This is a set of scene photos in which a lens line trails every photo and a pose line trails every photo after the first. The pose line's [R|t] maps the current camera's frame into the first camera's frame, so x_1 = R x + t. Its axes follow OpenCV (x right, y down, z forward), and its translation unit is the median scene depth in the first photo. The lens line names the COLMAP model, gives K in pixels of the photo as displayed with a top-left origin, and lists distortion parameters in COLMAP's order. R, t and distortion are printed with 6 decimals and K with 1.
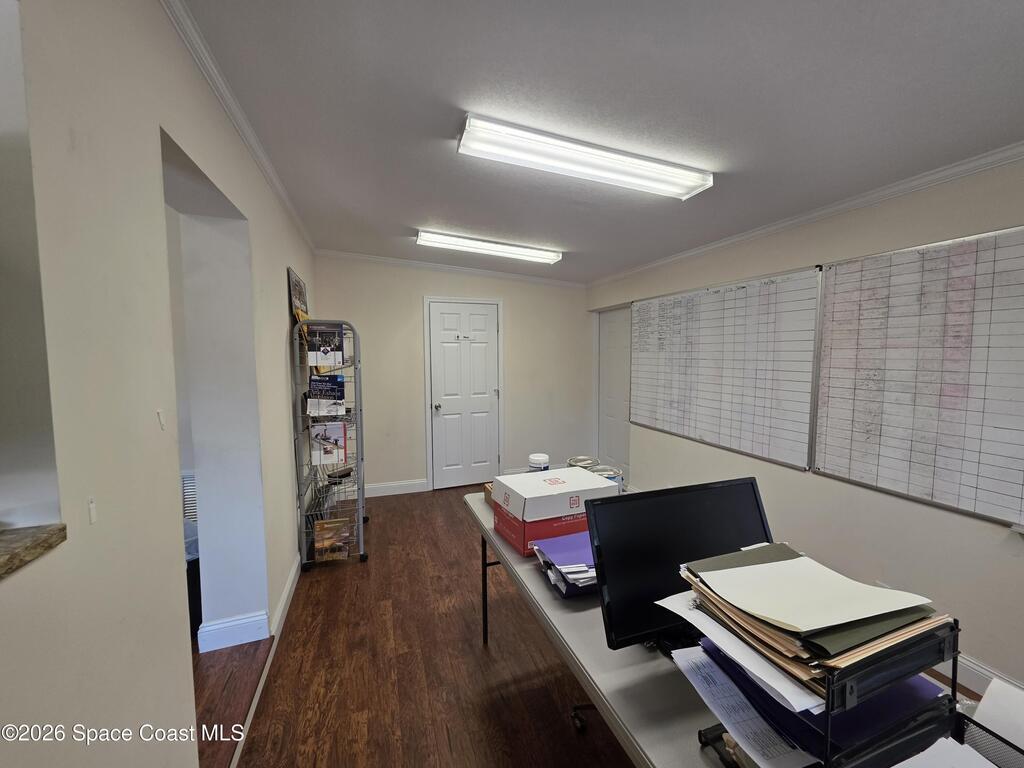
lens RADIAL K [[410.4, 0, 512.0], [0, 410.4, 384.0], [0, 0, 1]] dist [-0.000339, -0.000038]
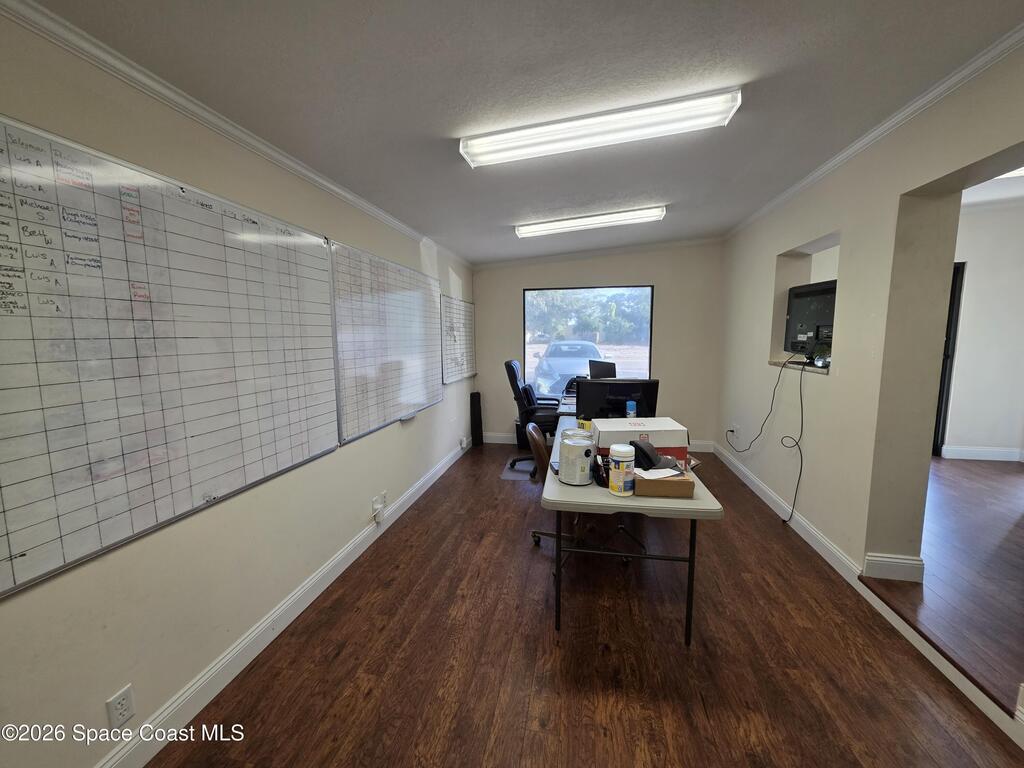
lens RADIAL K [[410.4, 0, 512.0], [0, 410.4, 384.0], [0, 0, 1]] dist [-0.000339, -0.000038]
pose [[-0.873528, -0.045599, 0.484633, -0.105984], [0.050003, 0.981930, 0.182517, -0.086970], [-0.484198, 0.183666, -0.855464, 1.417393]]
